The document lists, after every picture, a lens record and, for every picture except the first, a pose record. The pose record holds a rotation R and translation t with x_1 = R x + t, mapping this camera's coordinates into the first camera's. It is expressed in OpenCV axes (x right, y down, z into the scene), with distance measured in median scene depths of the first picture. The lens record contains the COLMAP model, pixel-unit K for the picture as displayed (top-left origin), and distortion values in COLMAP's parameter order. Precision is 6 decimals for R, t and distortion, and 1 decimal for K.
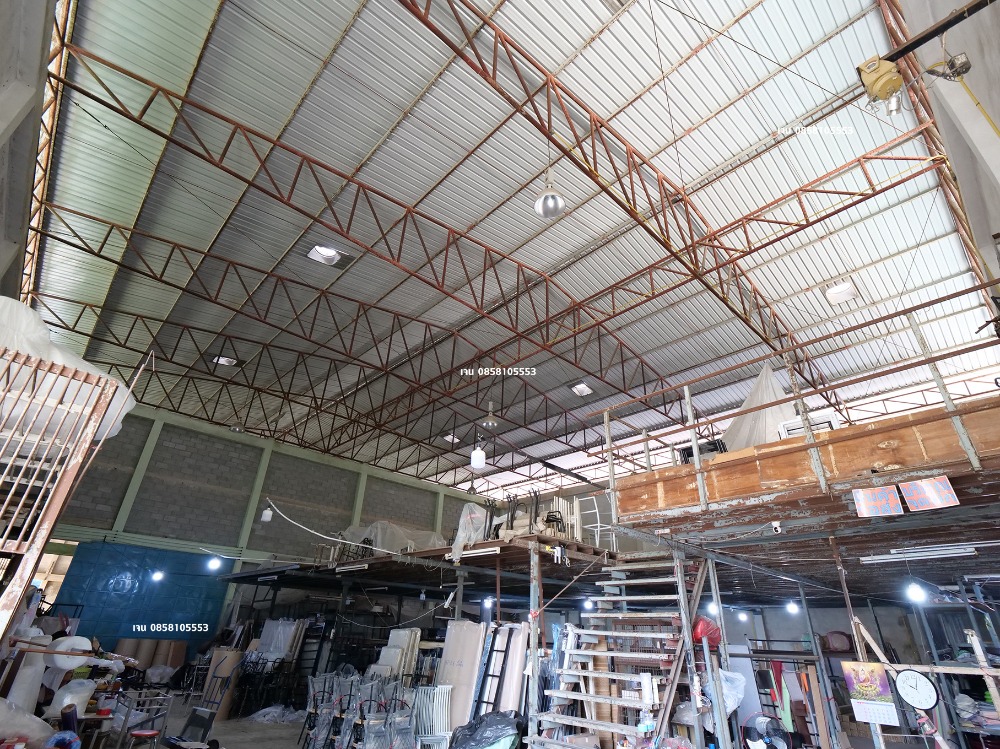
lens RADIAL K [[486.6, 0, 500.3], [0, 486.6, 378.0], [0, 0, 1]] dist [-0.013946, -0.000533]
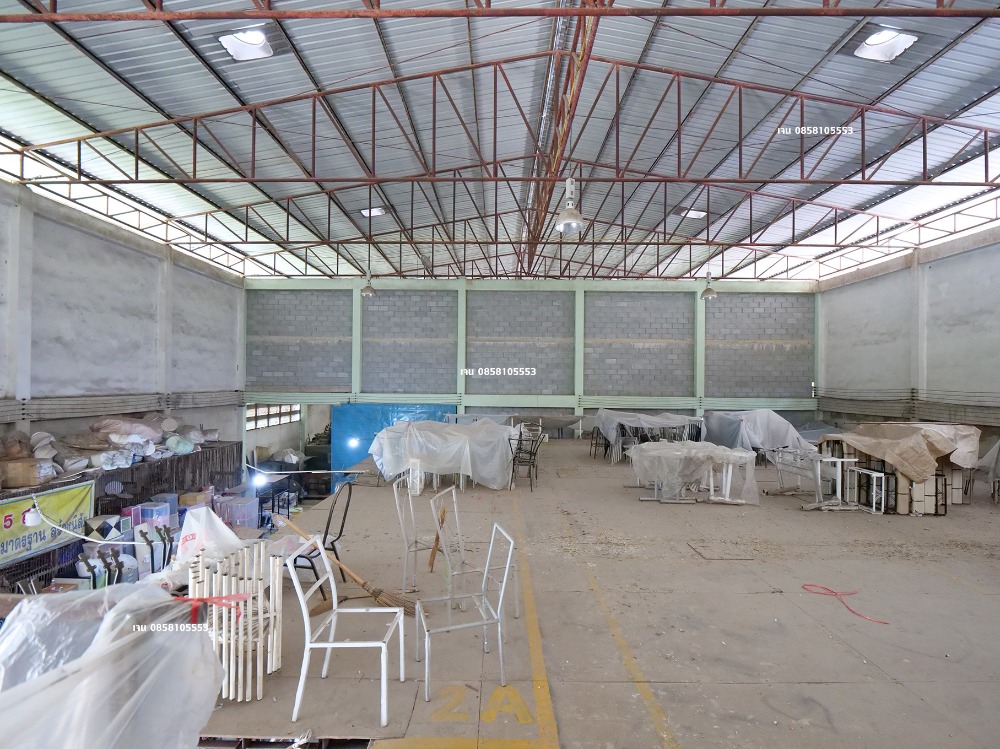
lens RADIAL K [[485.7, 0, 499.3], [0, 485.7, 380.7], [0, 0, 1]] dist [-0.011538, -0.000517]
pose [[0.721033, -0.030851, -0.692214, 0.340178], [0.339368, 0.886706, 0.313978, 0.061996], [0.604103, -0.461303, 0.649814, 0.643470]]
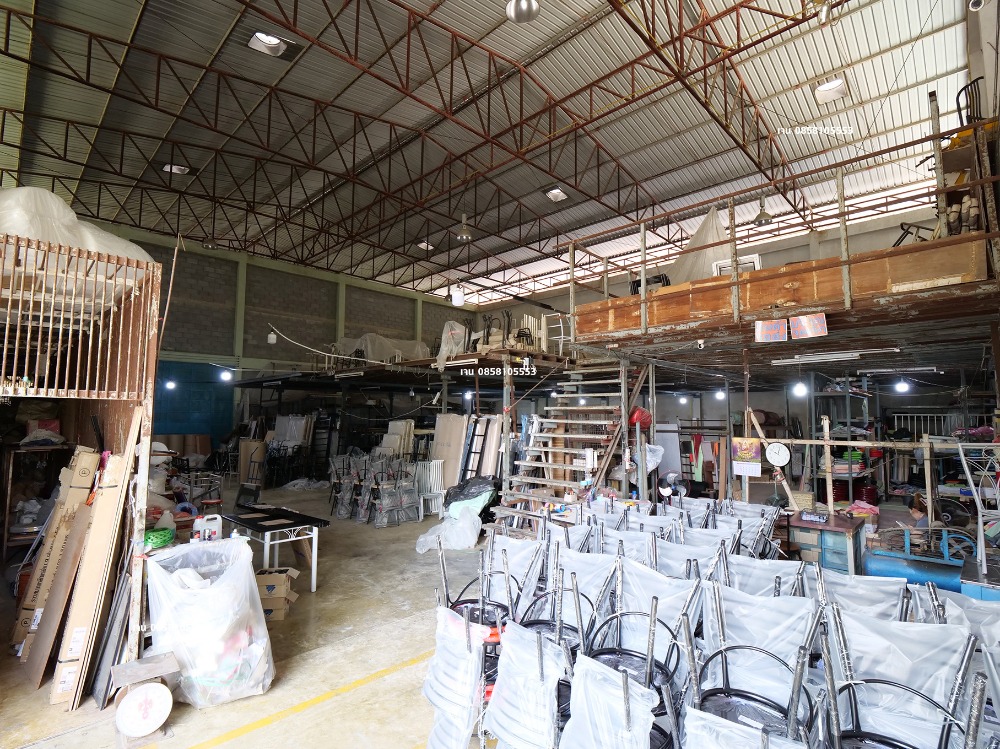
lens RADIAL K [[485.7, 0, 499.3], [0, 485.7, 380.7], [0, 0, 1]] dist [-0.011538, -0.000517]
pose [[0.998625, -0.028843, 0.043777, -0.001265], [0.008709, 0.914715, 0.404007, -0.049763], [-0.051696, -0.403070, 0.913708, -0.065292]]
